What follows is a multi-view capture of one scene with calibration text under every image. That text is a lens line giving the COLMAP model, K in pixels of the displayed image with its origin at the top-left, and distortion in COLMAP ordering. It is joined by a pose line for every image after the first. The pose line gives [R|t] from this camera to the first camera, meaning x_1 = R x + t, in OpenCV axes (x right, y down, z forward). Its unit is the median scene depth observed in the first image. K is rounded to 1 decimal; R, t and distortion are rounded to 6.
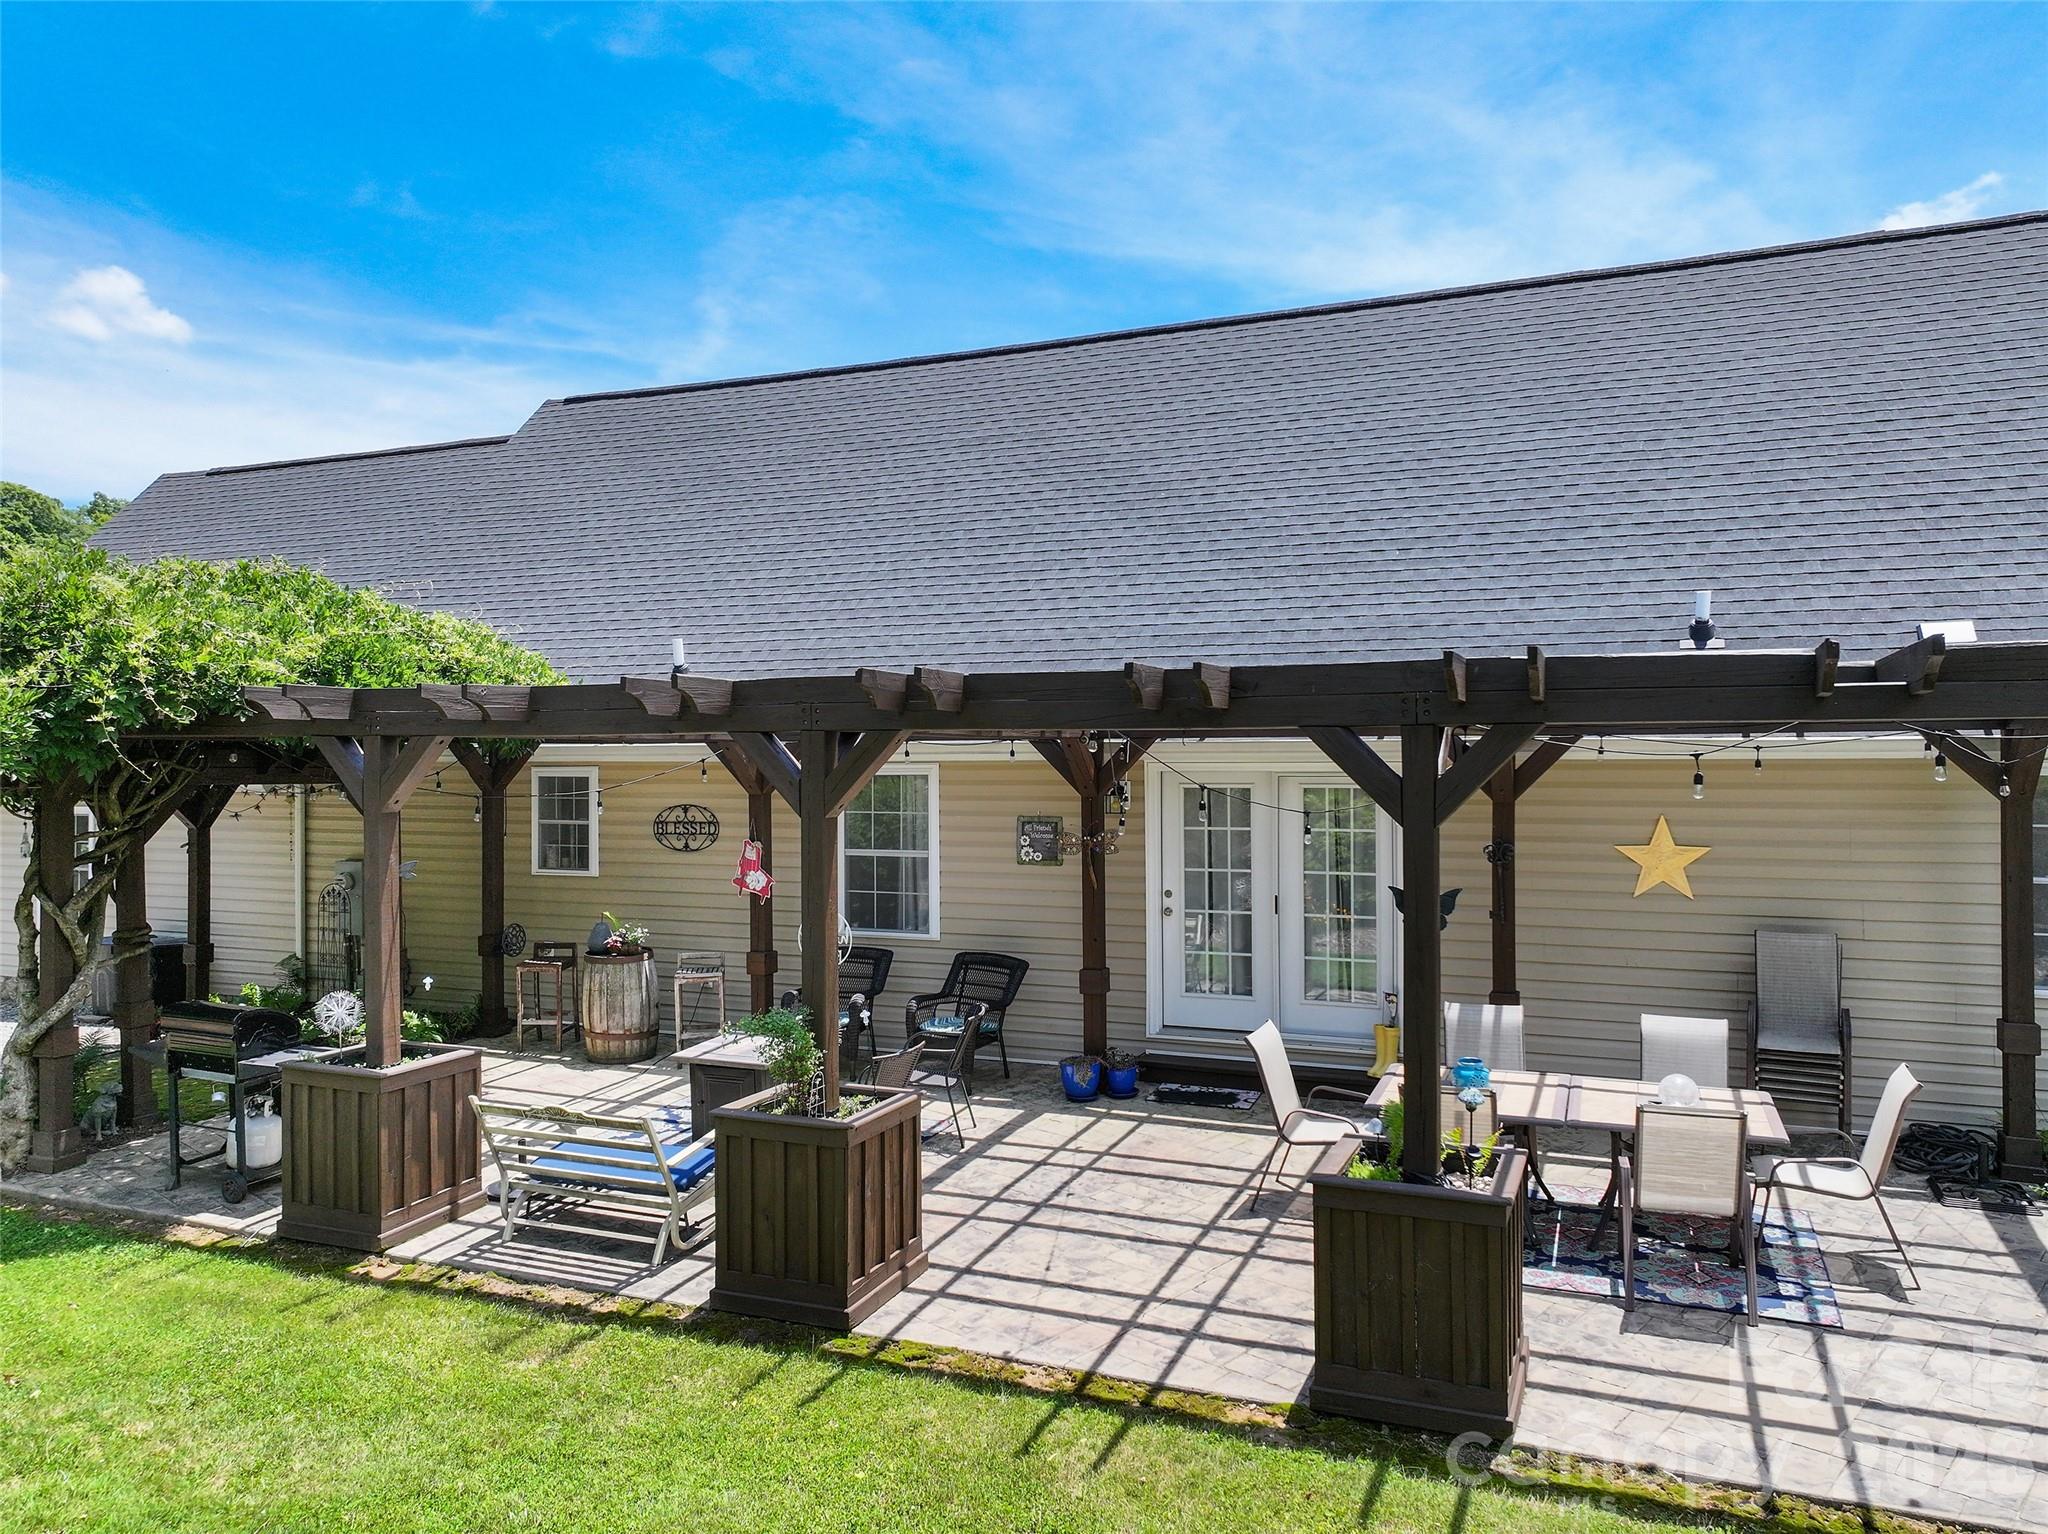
lens RADIAL K [[1443.4, 0, 1028.1], [0, 1443.4, 756.2], [0, 0, 1]] dist [0.007780, 0.006737]
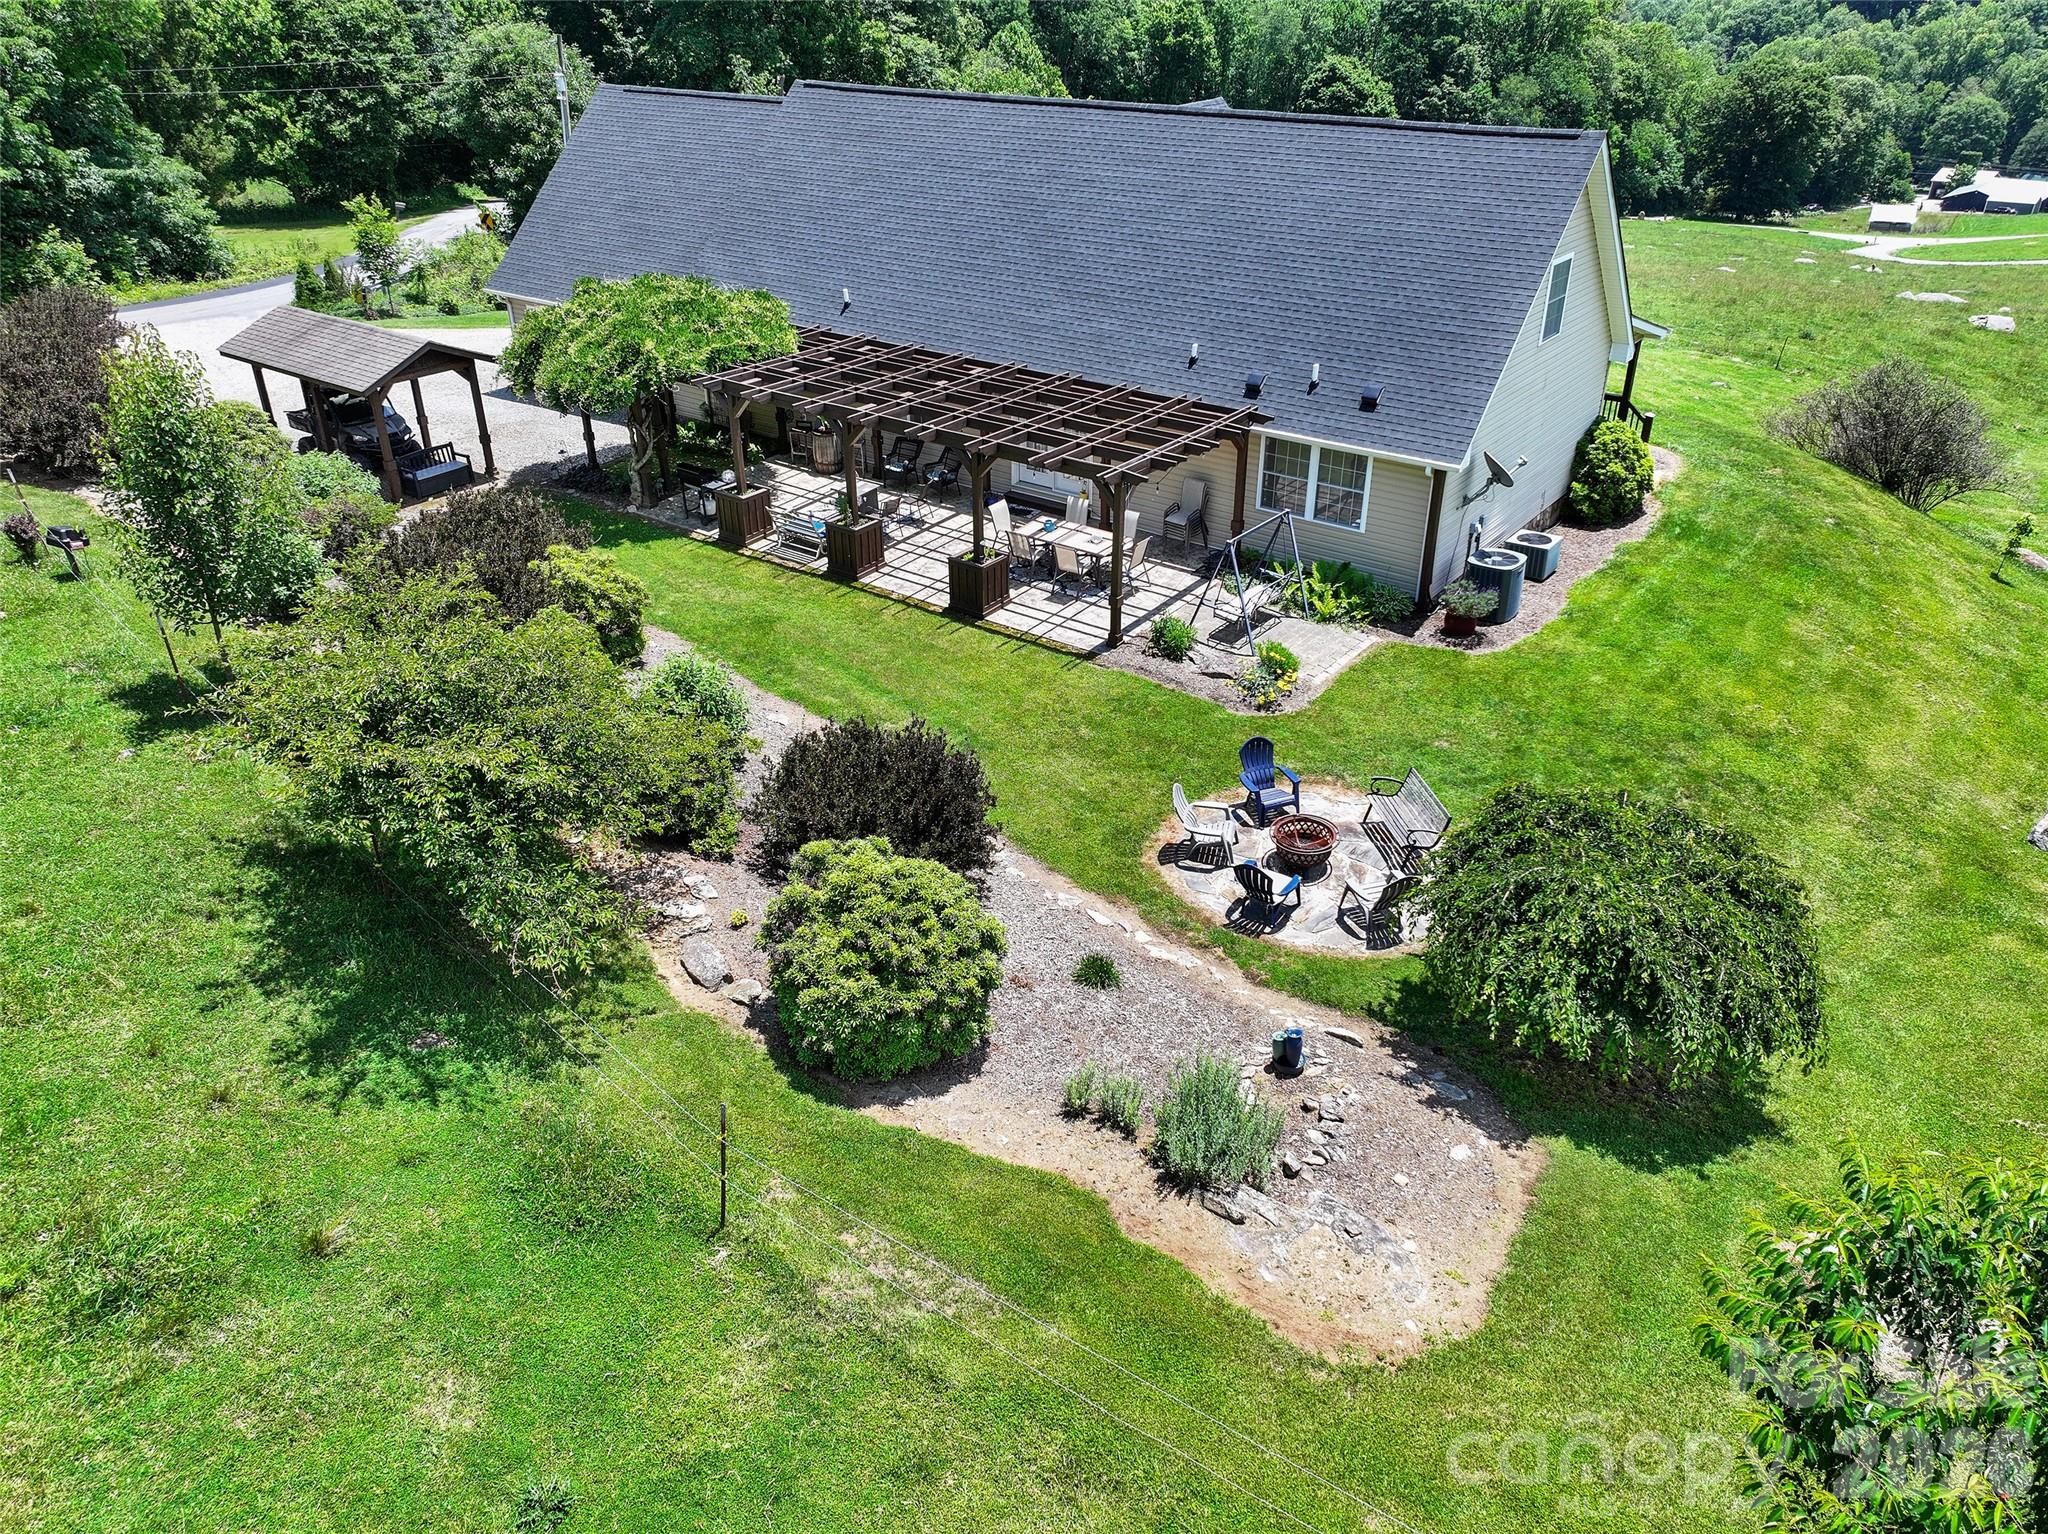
lens RADIAL K [[1443.4, 0, 1028.1], [0, 1443.4, 756.2], [0, 0, 1]] dist [0.007780, 0.006737]
pose [[0.971313, 0.120336, -0.205109, 0.990788], [-0.004251, 0.871165, 0.490973, -0.931343], [0.237765, -0.476016, 0.846685, -2.035243]]
